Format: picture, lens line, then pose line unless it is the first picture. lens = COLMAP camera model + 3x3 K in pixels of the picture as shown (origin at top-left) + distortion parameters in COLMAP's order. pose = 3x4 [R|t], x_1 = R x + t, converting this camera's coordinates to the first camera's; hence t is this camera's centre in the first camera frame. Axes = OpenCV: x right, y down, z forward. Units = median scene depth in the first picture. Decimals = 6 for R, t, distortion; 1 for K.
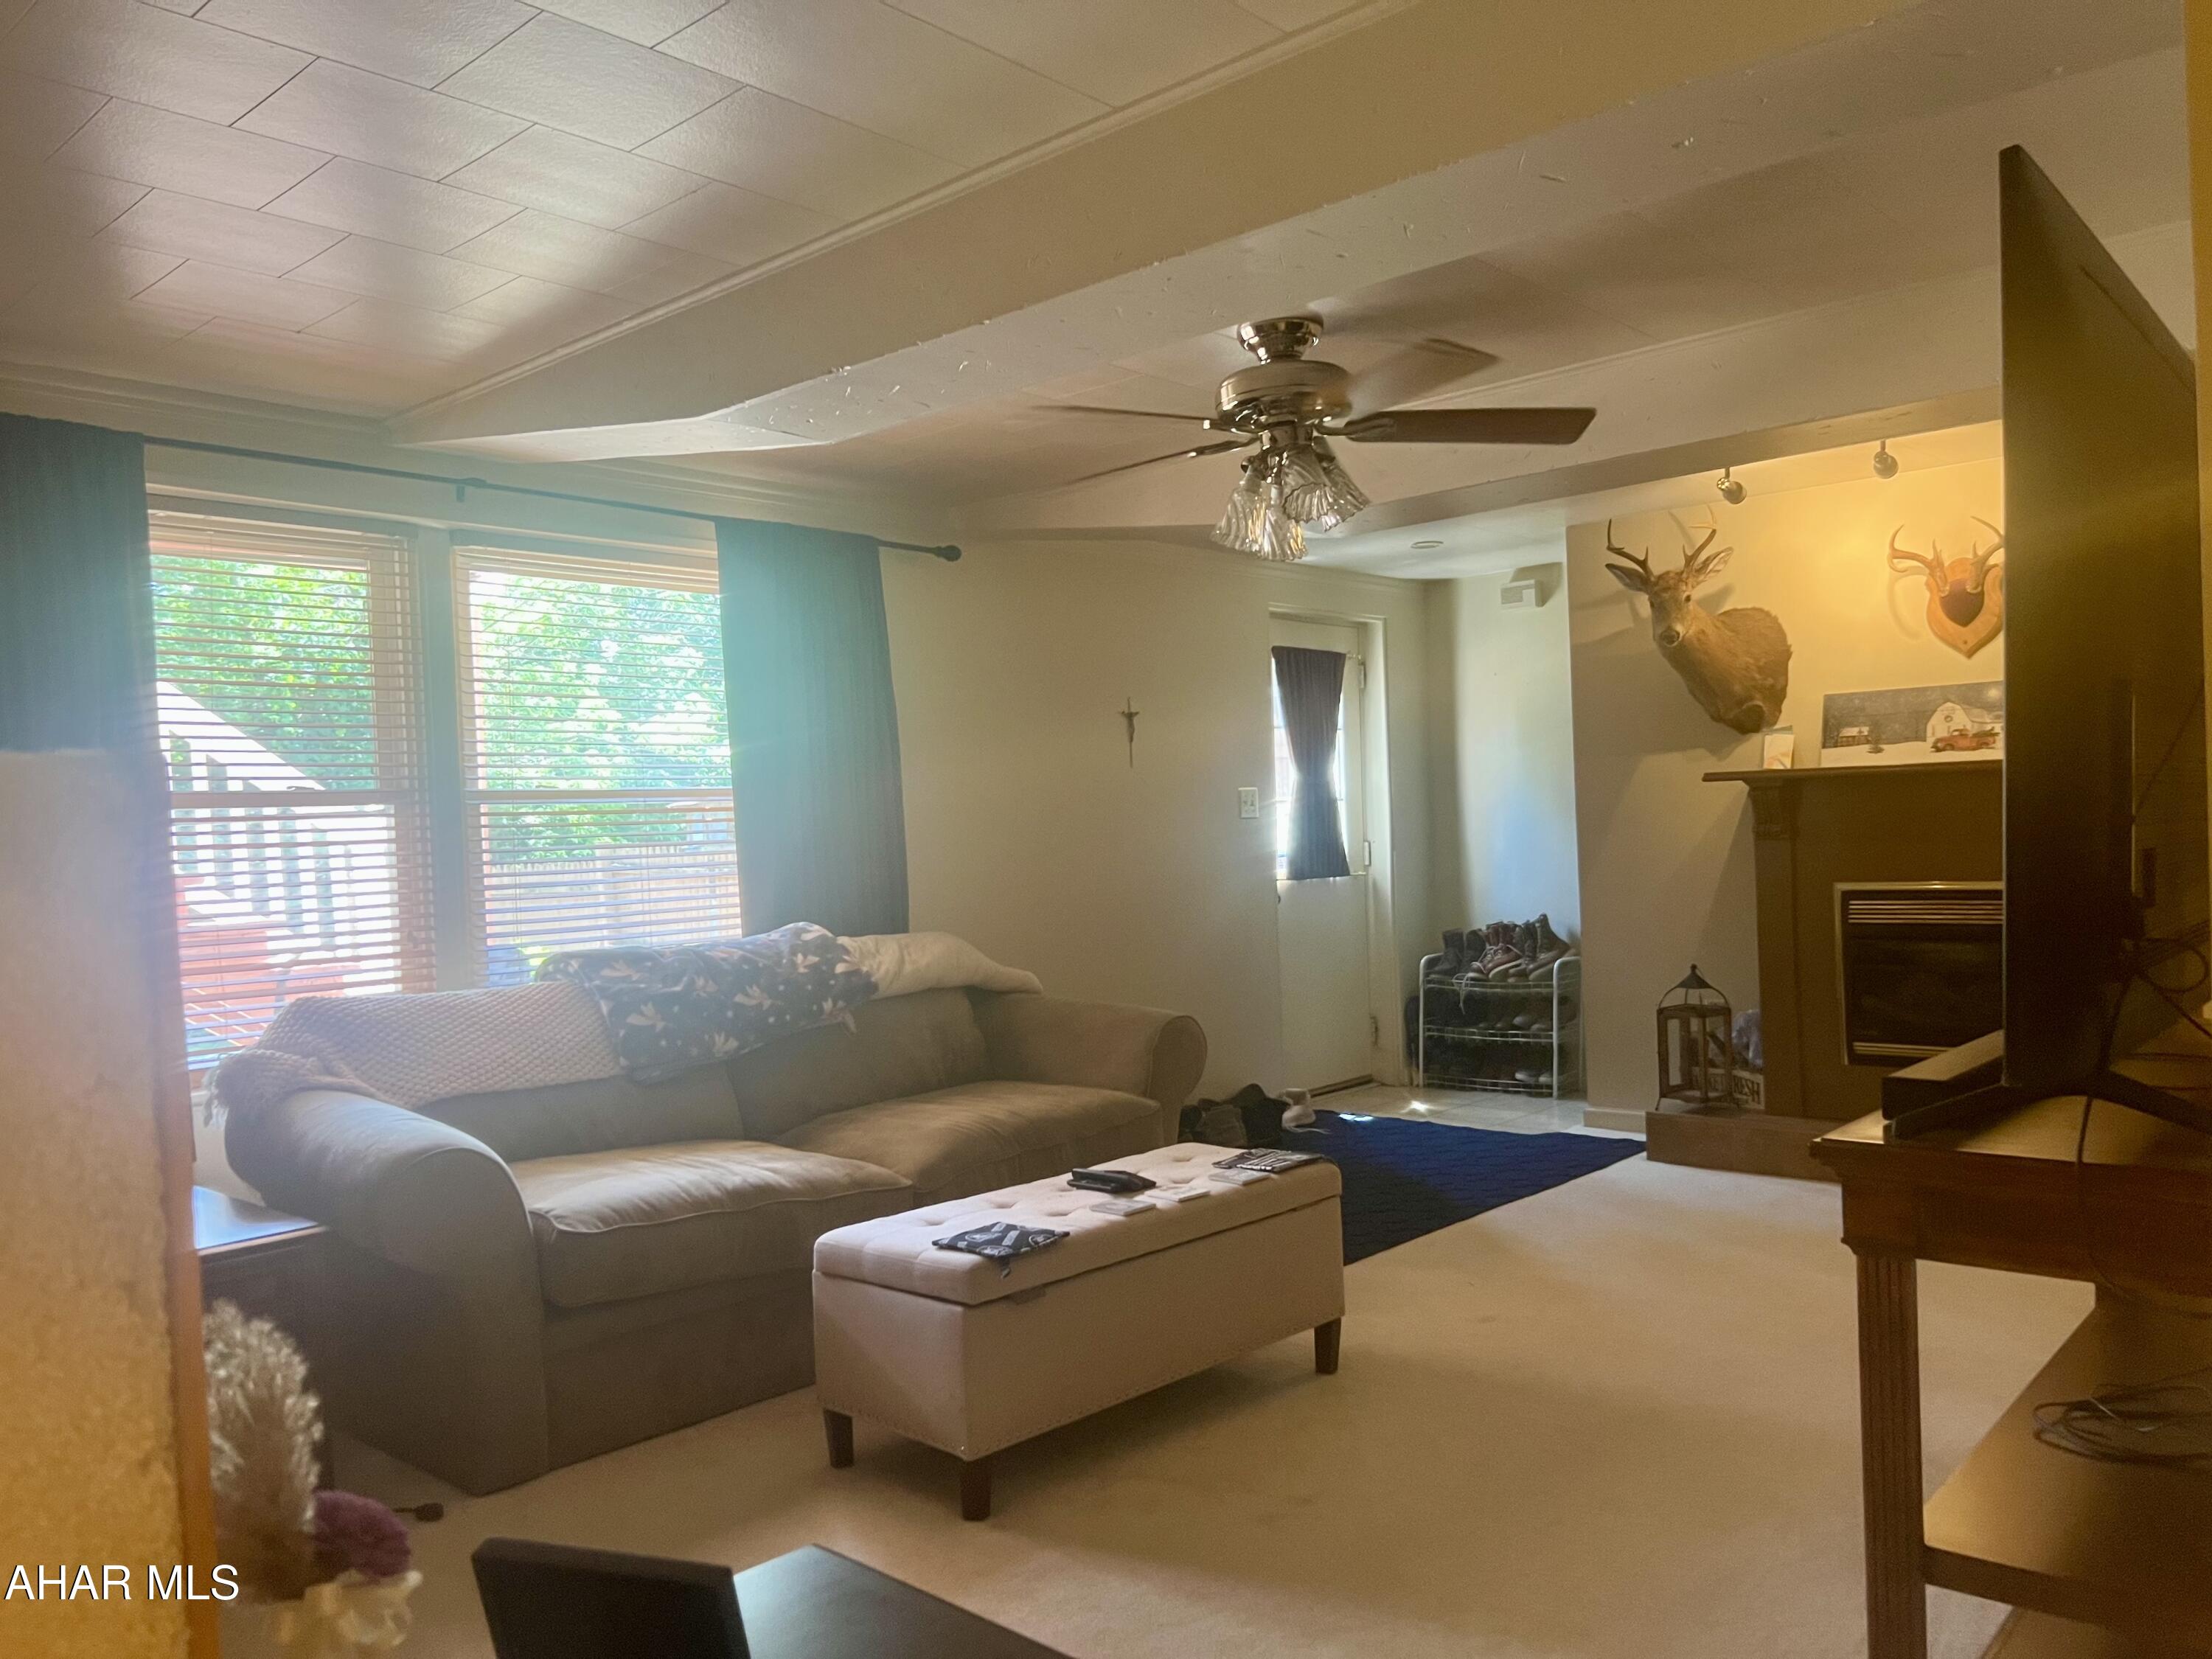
lens RADIAL K [[1671.3, 0, 1120.0], [0, 1671.3, 848.3], [0, 0, 1]] dist [0.056062, -0.064532]
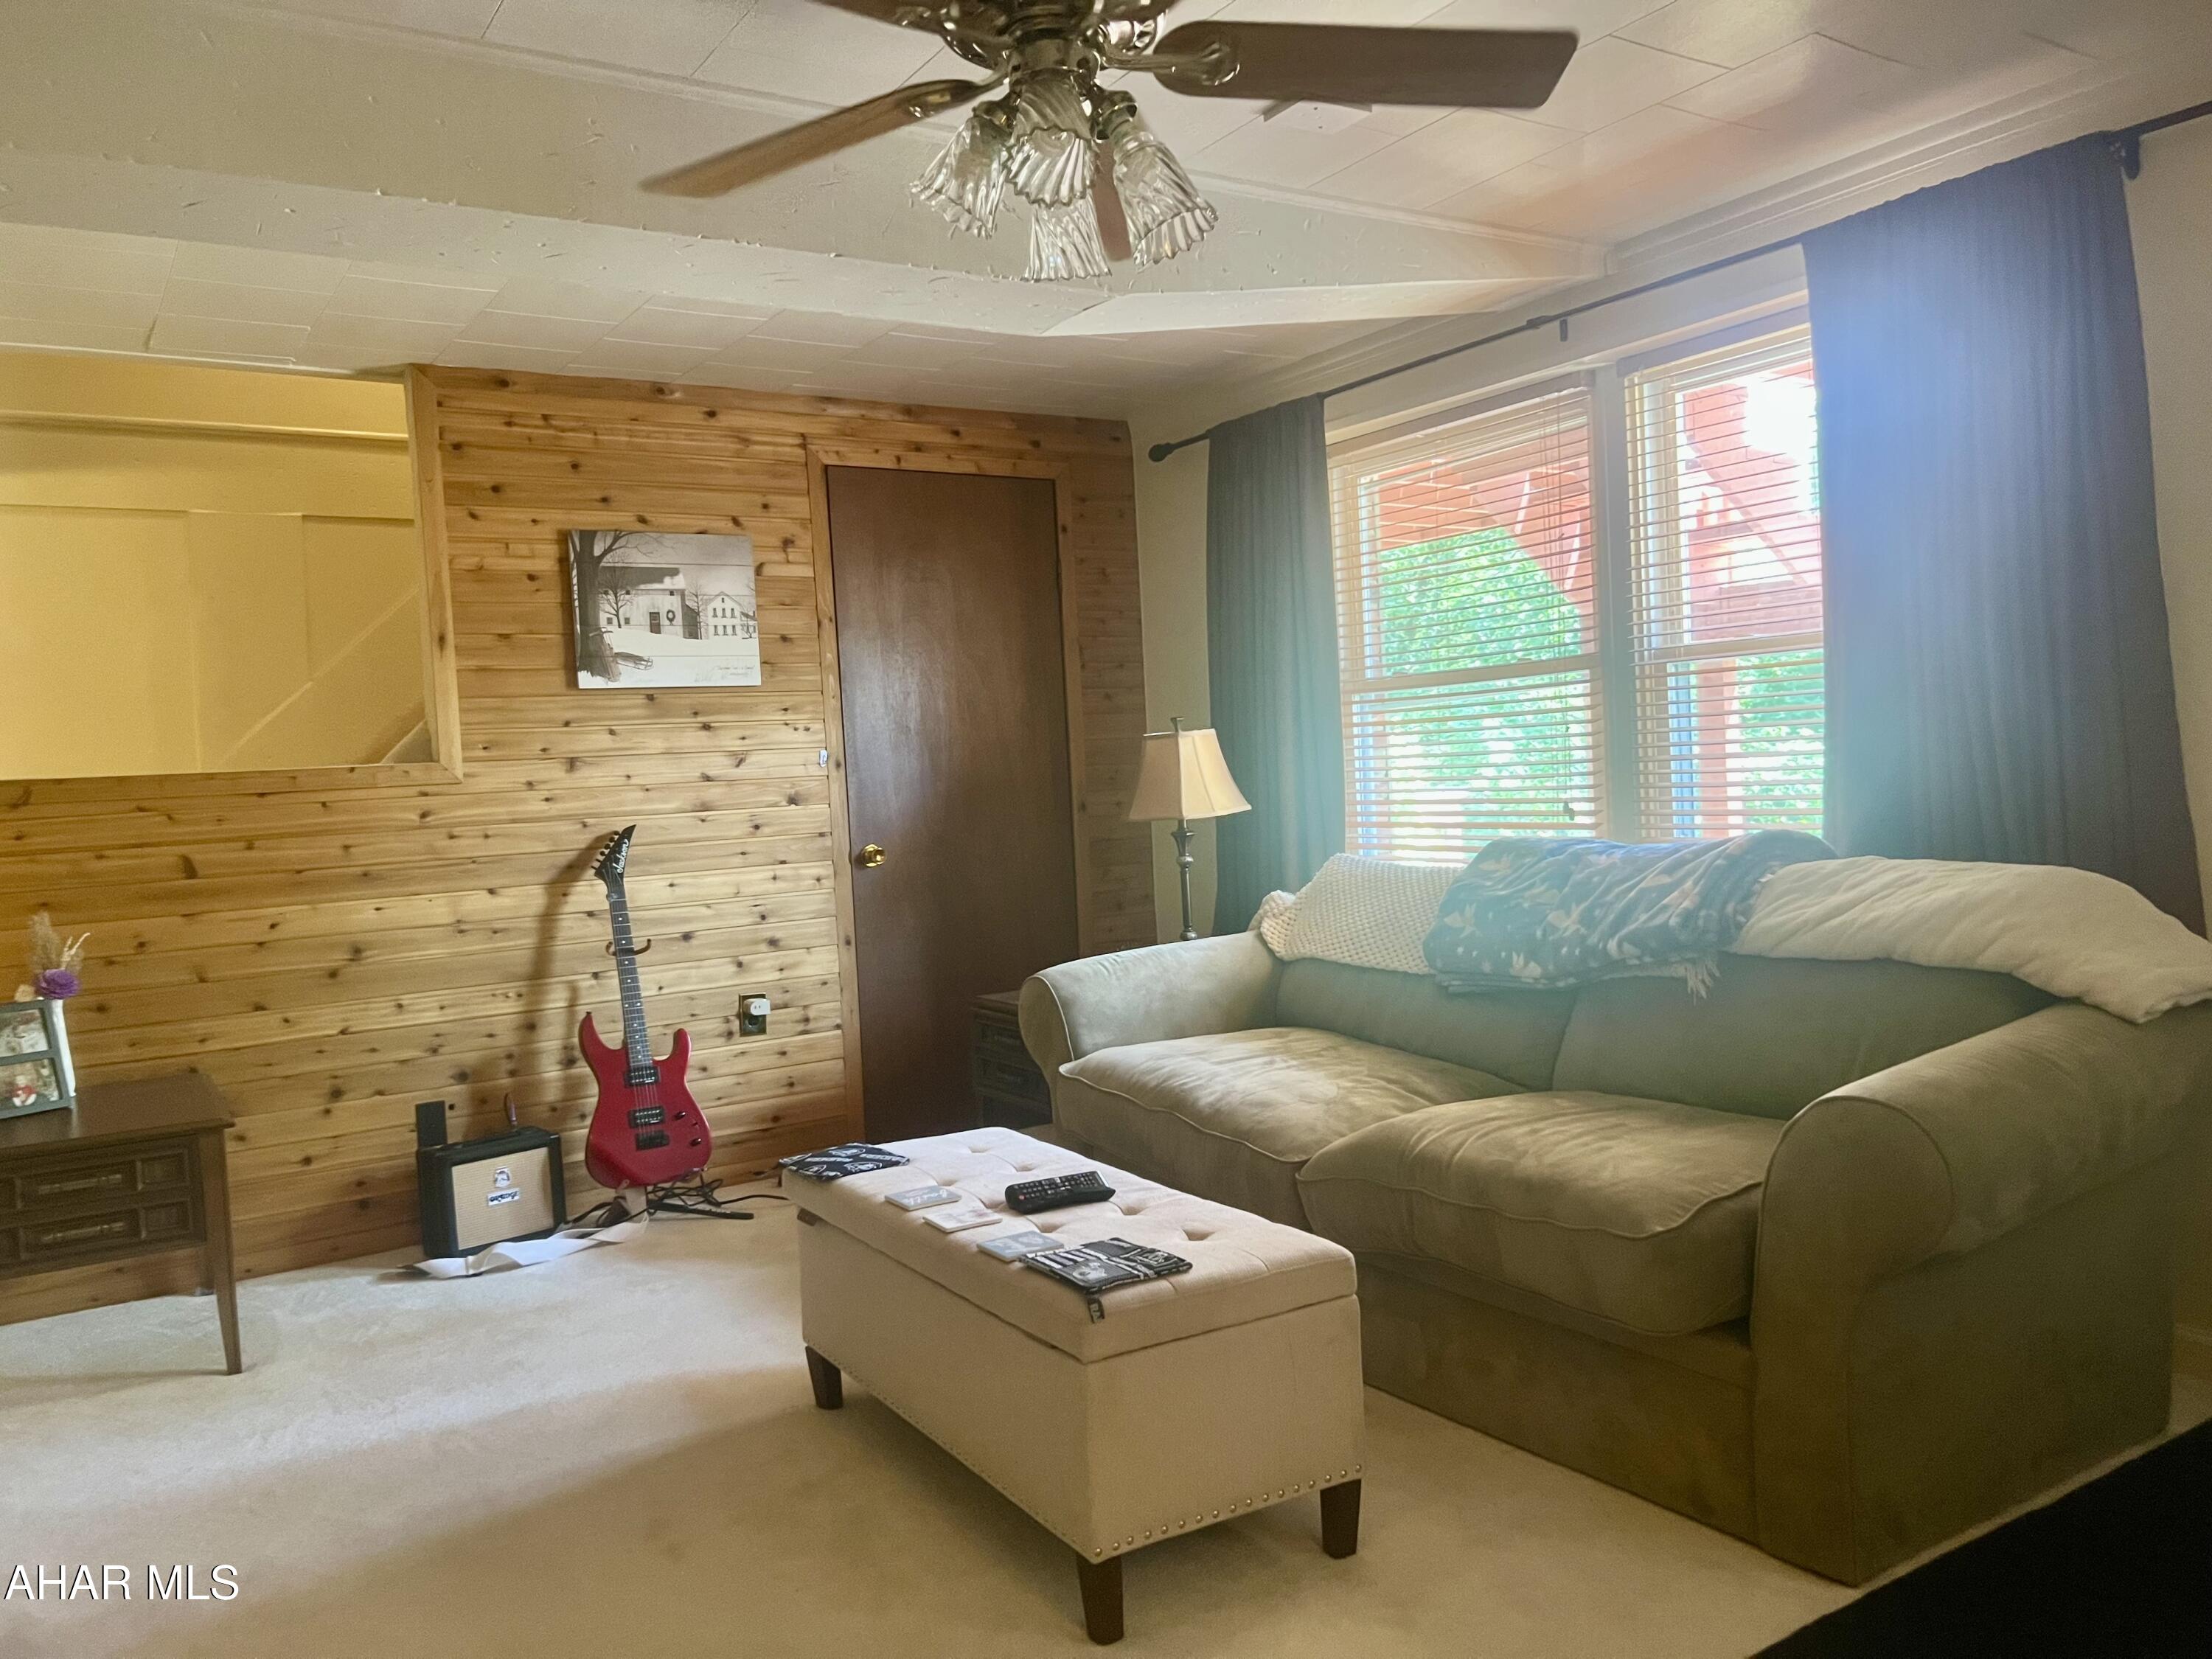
lens RADIAL K [[1671.3, 0, 1120.0], [0, 1671.3, 848.3], [0, 0, 1]] dist [0.056062, -0.064532]
pose [[-0.258141, 0.093725, -0.961550, 0.223255], [0.046123, 0.995344, 0.084636, -0.007202], [0.965006, -0.022502, -0.261262, 0.385624]]
